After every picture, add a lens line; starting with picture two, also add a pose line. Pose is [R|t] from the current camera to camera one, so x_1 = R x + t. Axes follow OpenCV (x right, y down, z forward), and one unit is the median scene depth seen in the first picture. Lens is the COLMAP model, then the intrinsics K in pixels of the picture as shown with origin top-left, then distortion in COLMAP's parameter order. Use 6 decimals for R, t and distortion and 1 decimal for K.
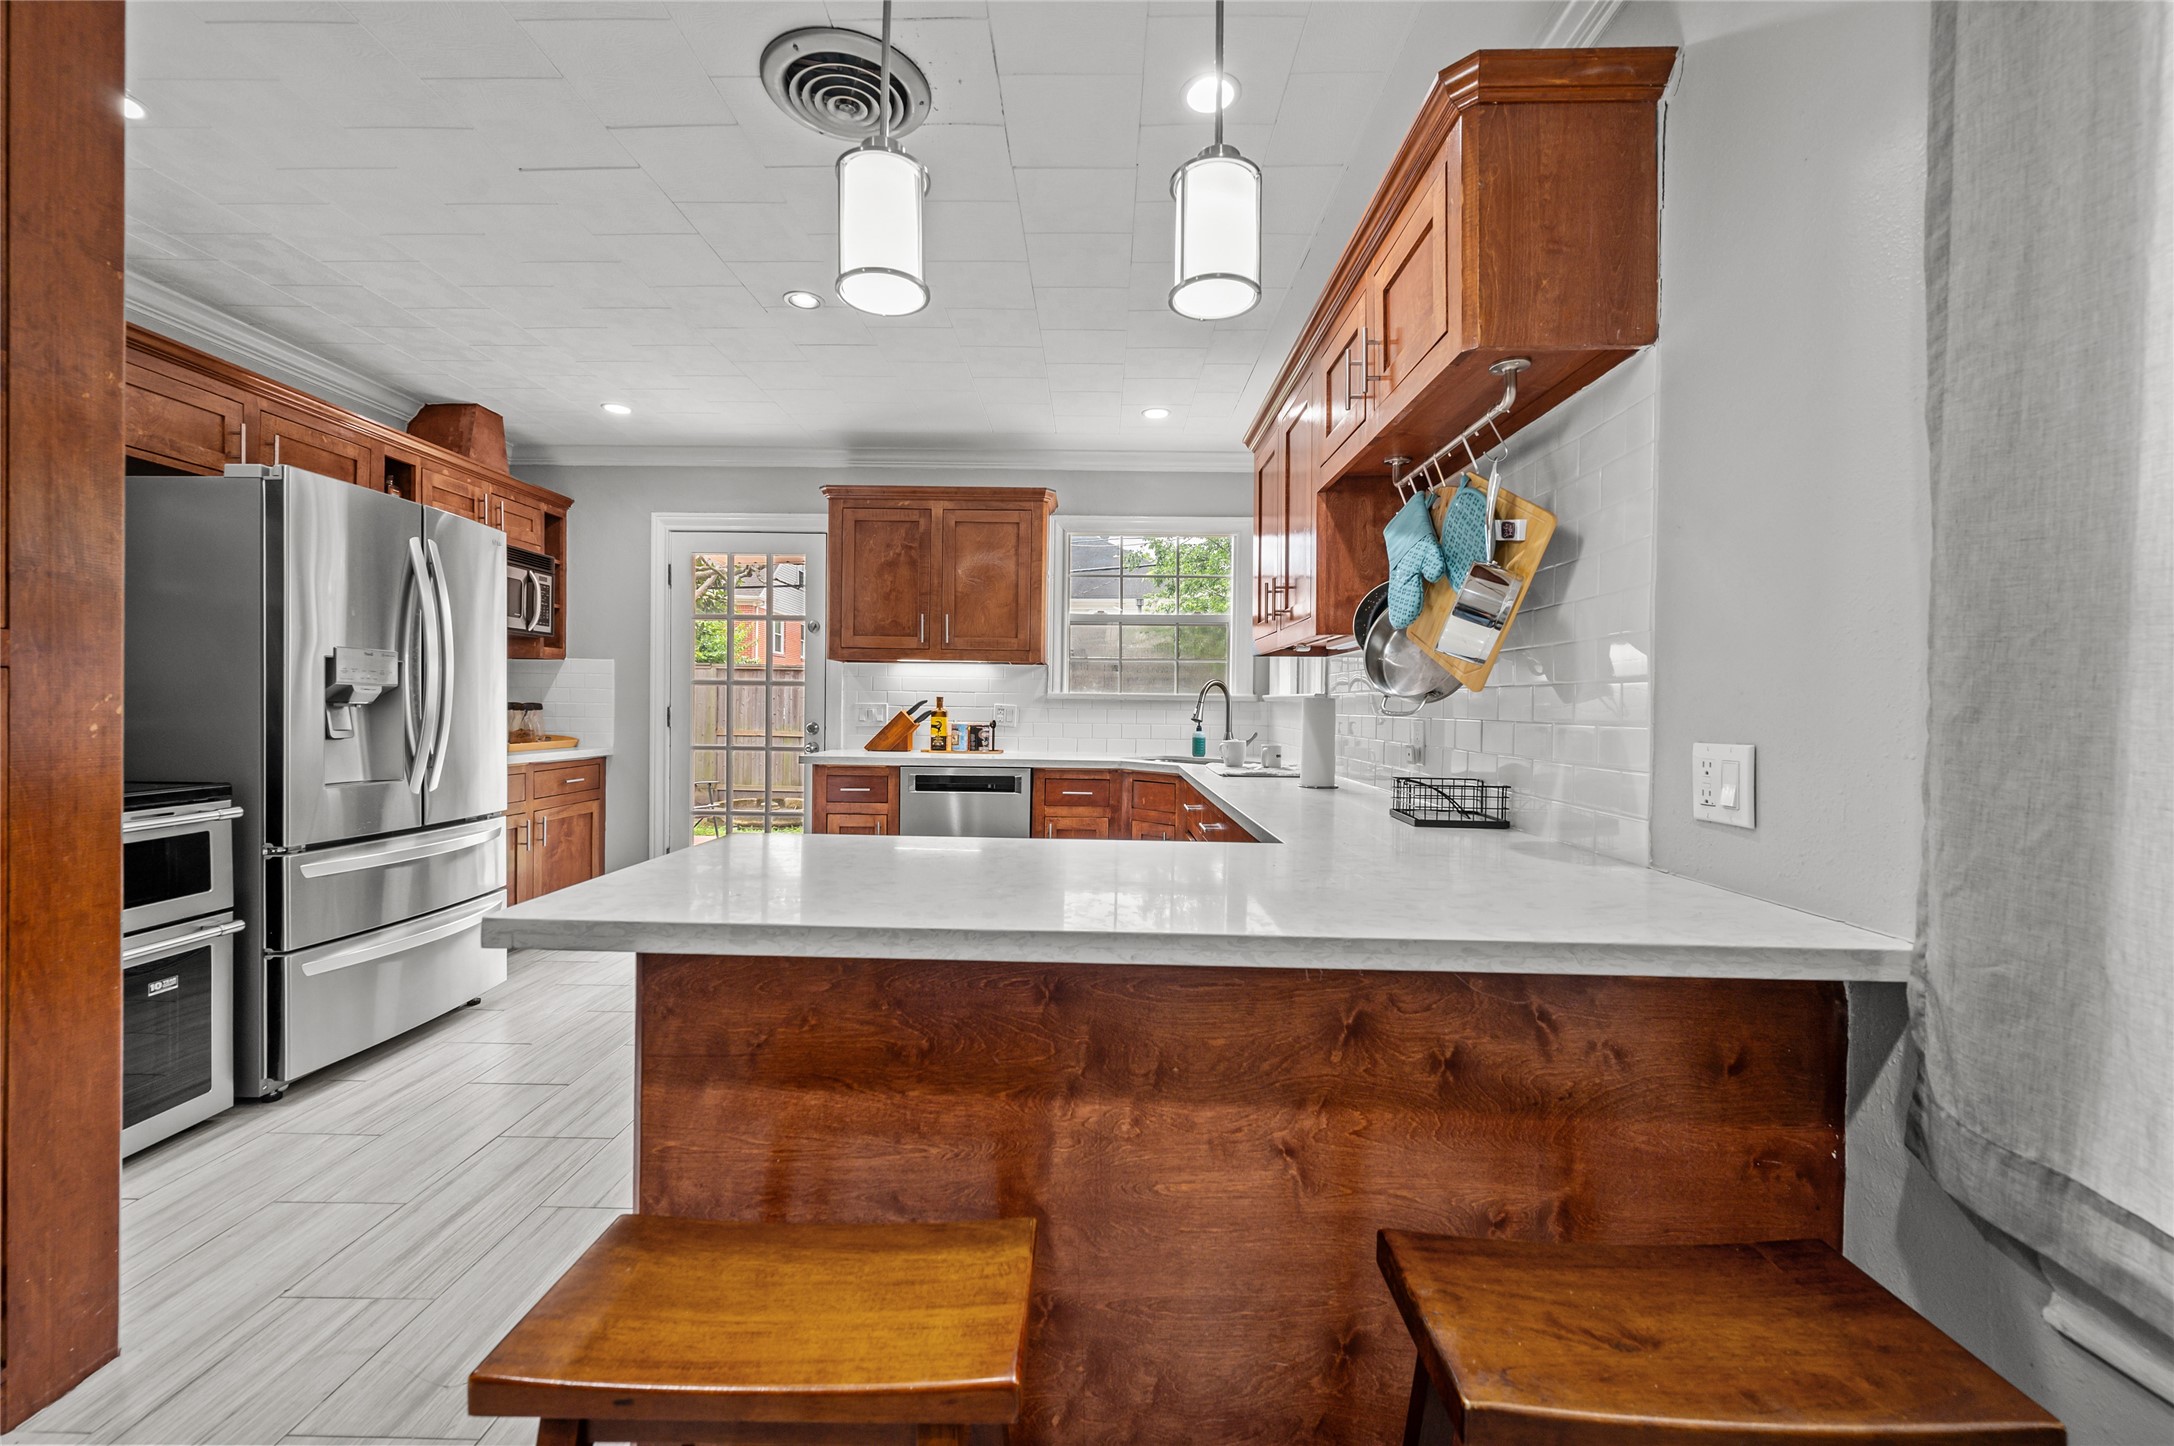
lens RADIAL K [[862.3, 0, 1087.2], [0, 862.3, 714.0], [0, 0, 1]] dist [-0.001229, 0.000458]
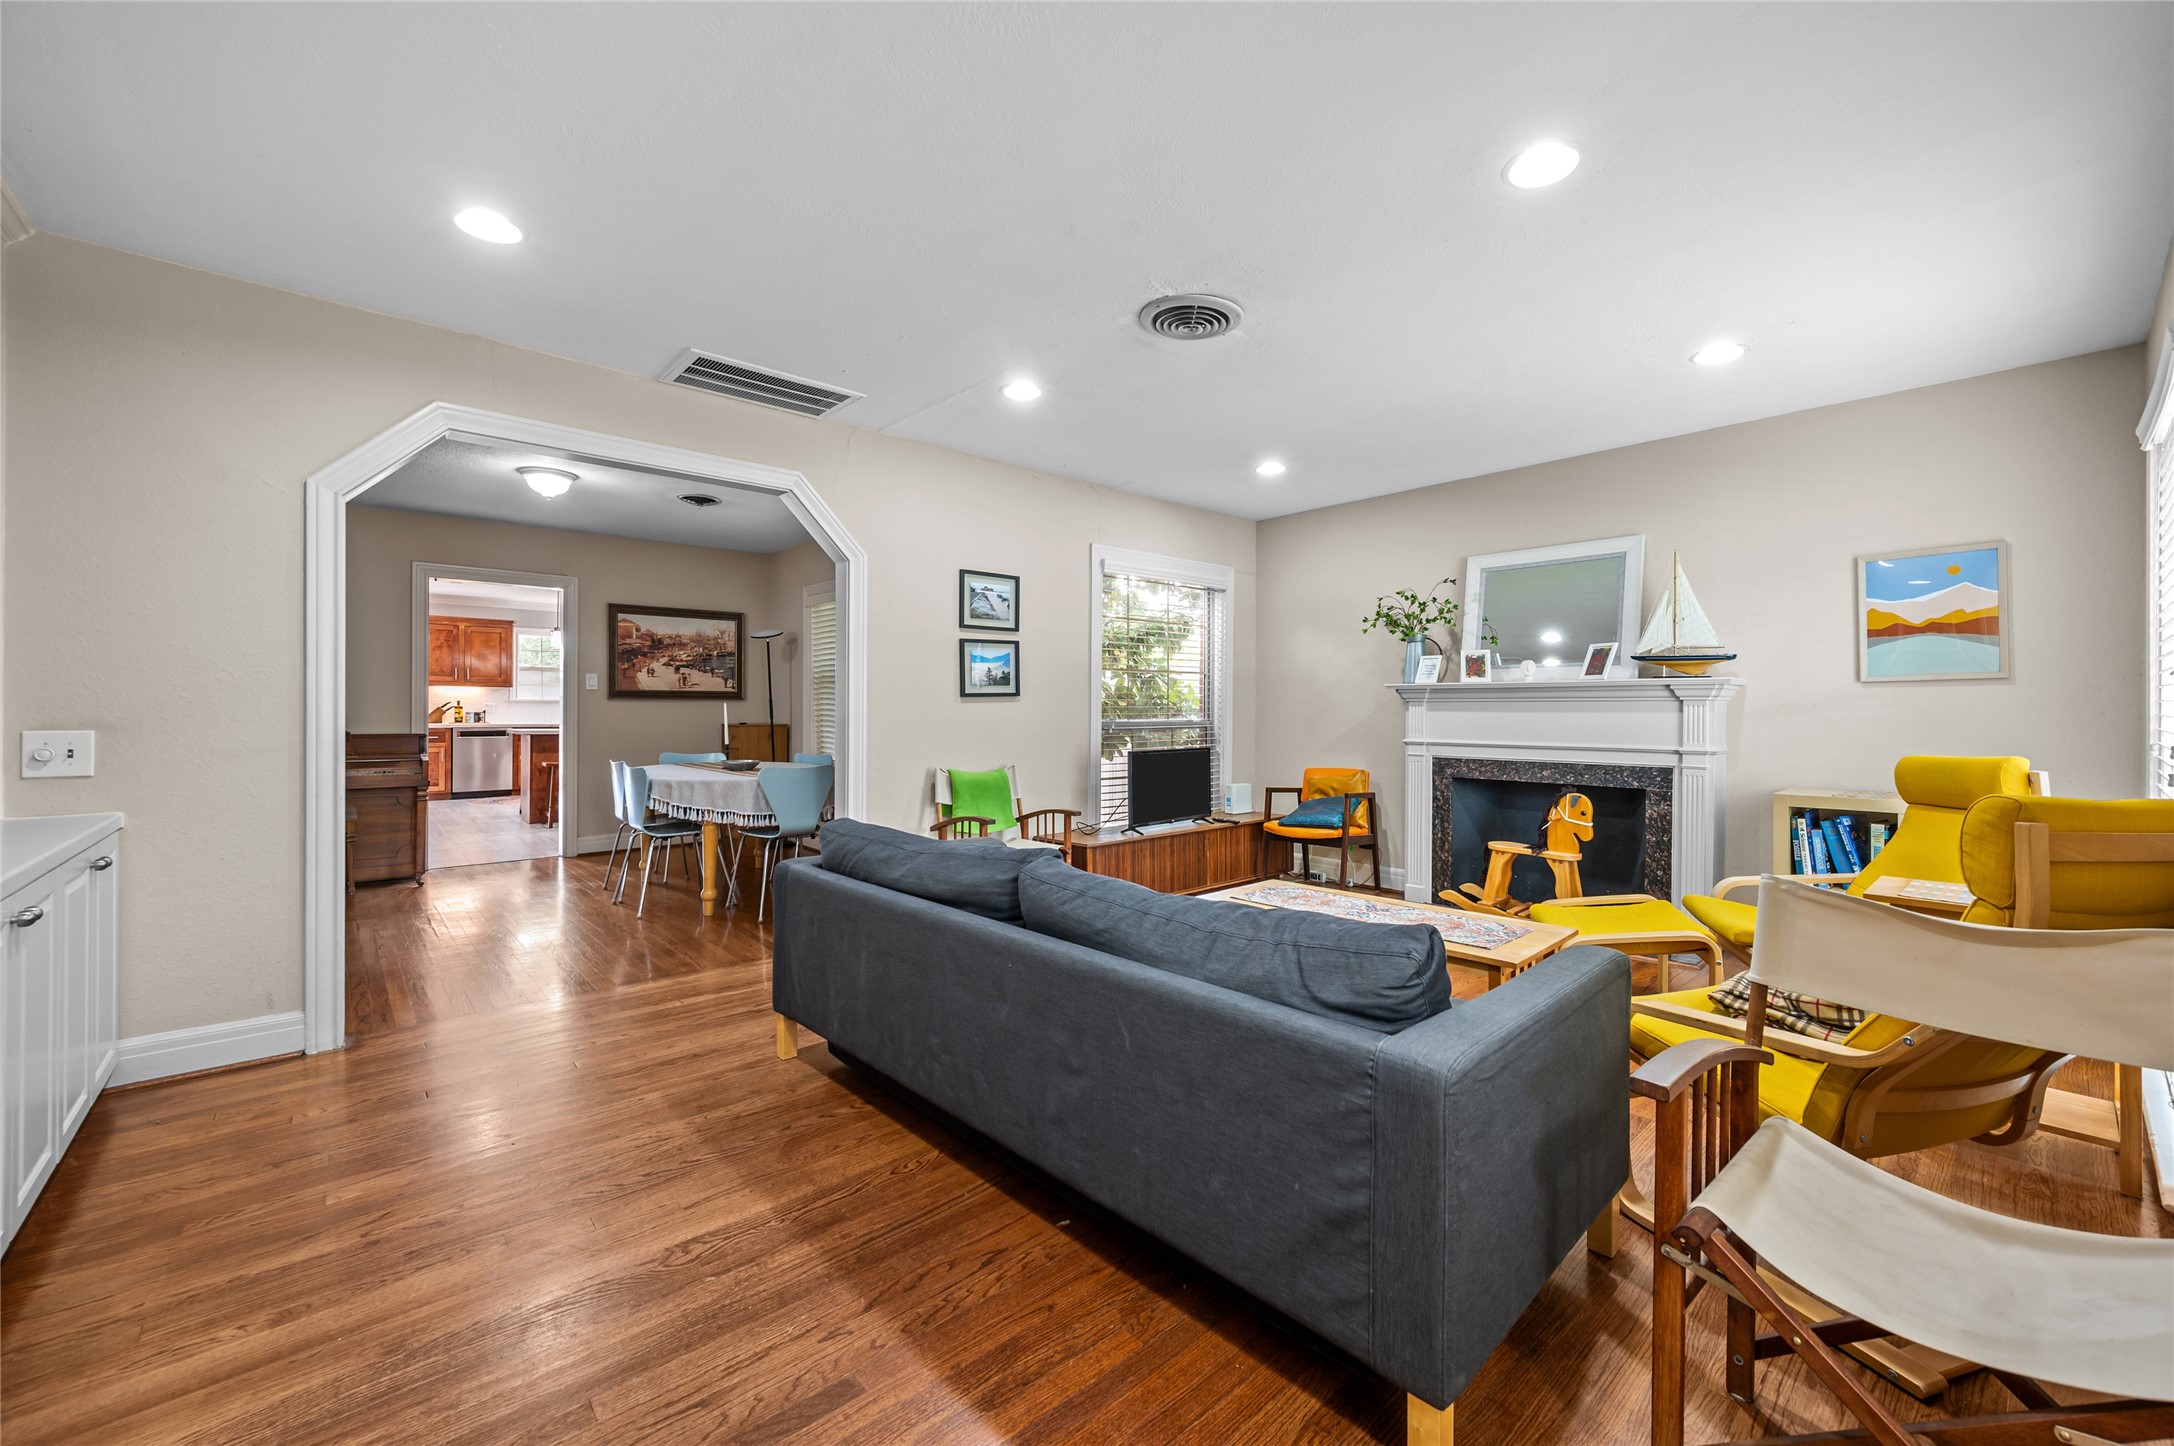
lens RADIAL K [[862.3, 0, 1087.2], [0, 862.3, 714.0], [0, 0, 1]] dist [-0.001229, 0.000458]
pose [[0.736175, -0.012090, 0.676683, -0.891489], [0.006407, 0.999920, 0.010895, 0.005086], [-0.676760, -0.003685, 0.736194, -3.478239]]
